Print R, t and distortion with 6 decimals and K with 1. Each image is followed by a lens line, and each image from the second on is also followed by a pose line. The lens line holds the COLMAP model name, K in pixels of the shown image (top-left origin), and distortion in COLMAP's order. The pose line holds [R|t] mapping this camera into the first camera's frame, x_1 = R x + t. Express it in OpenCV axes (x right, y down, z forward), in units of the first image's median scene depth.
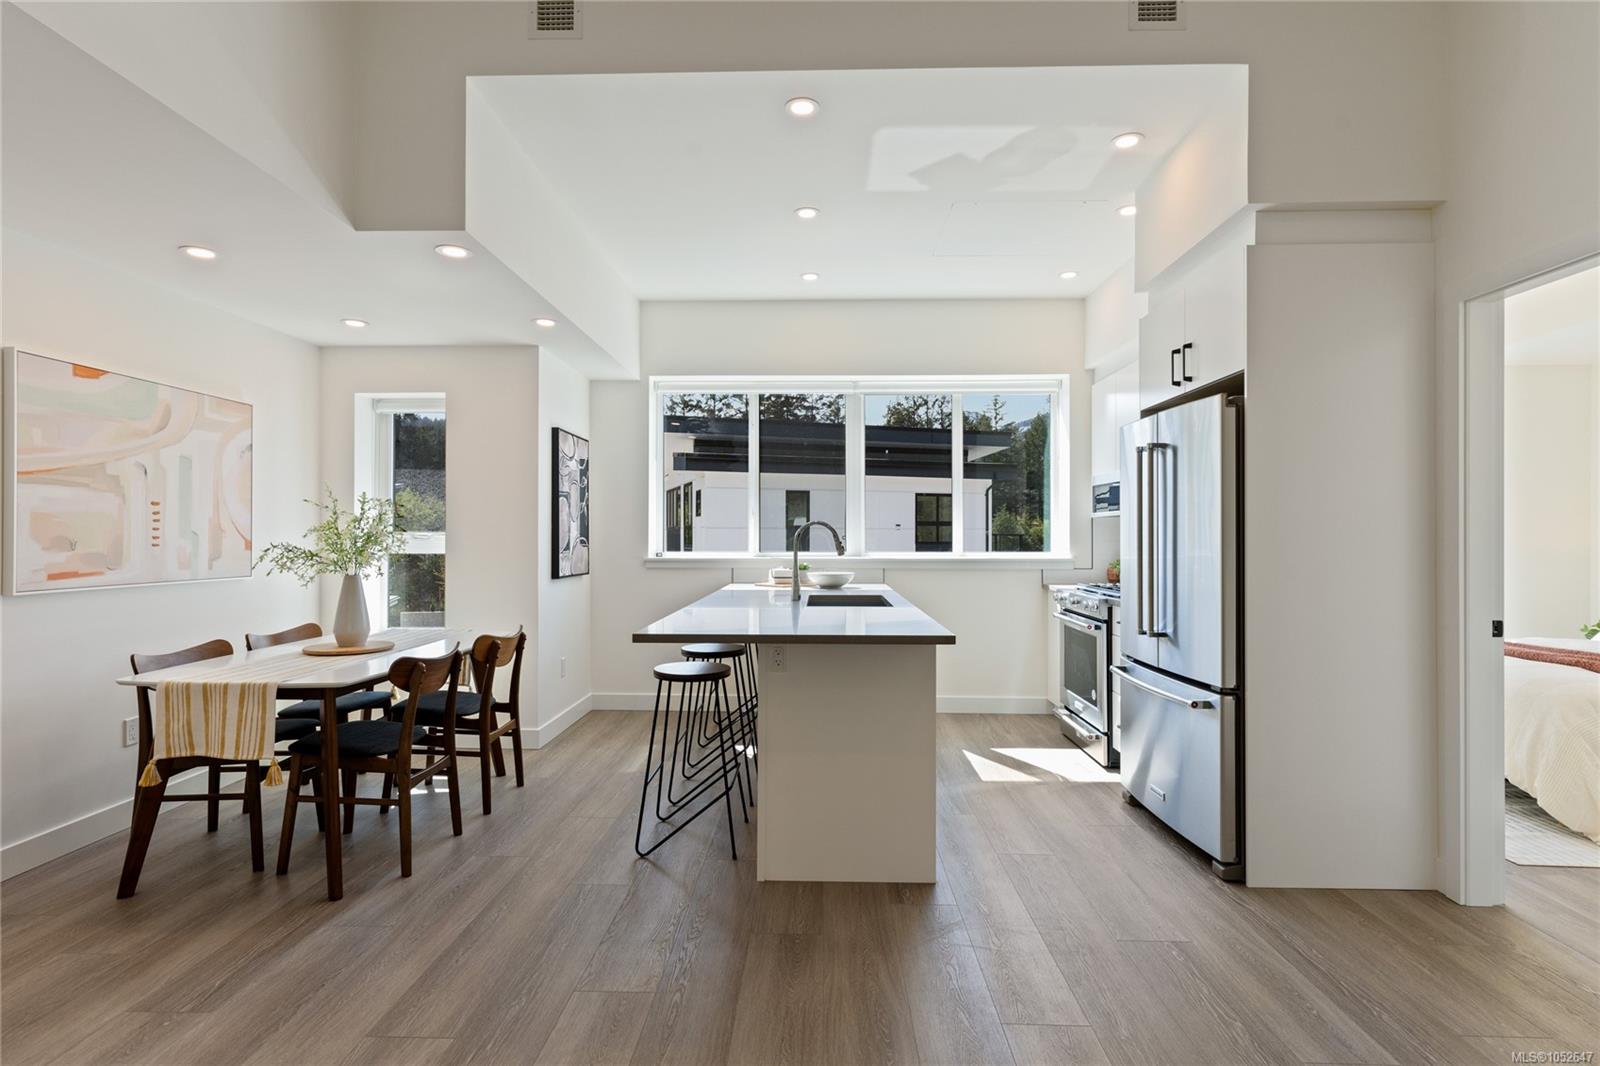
lens RADIAL K [[769.7, 0, 800.0], [0, 769.7, 533.0], [0, 0, 1]] dist [0.001063, 0.000623]
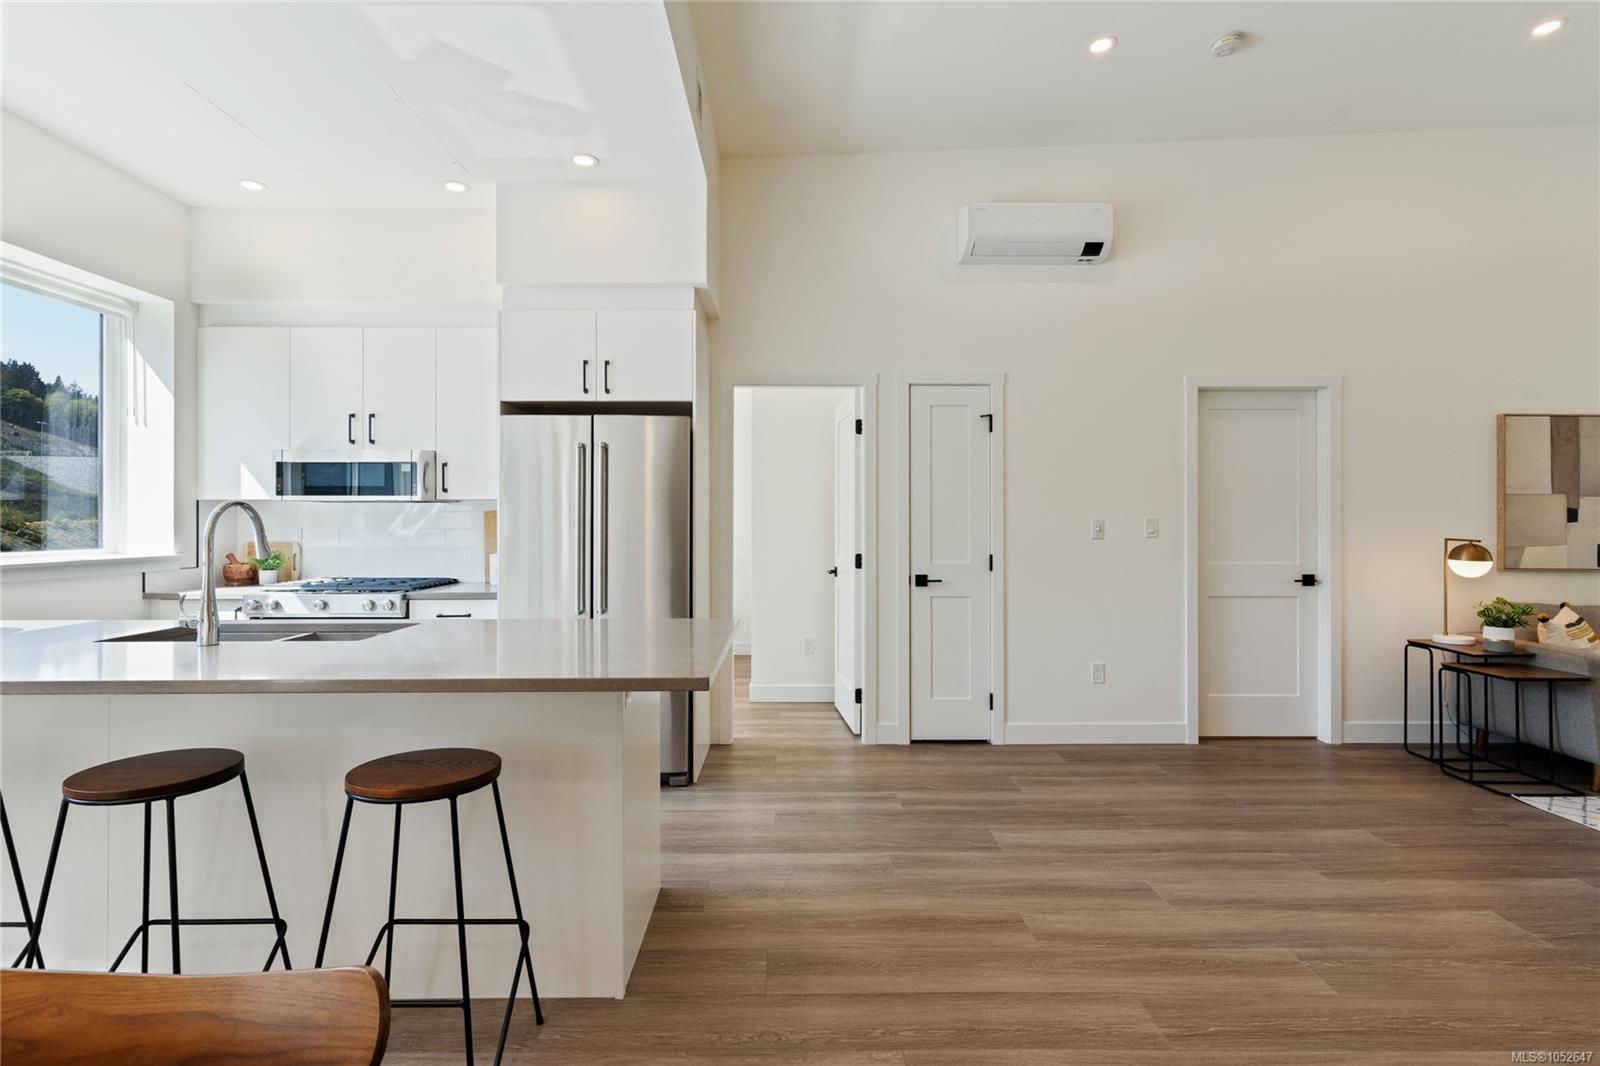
lens RADIAL K [[769.7, 0, 800.0], [0, 769.7, 533.0], [0, 0, 1]] dist [0.001063, 0.000623]
pose [[-0.029366, -0.007971, 0.999537, -0.731803], [-0.002642, 0.999965, 0.007896, 0.004873], [-0.999565, -0.002409, -0.029386, 0.795562]]
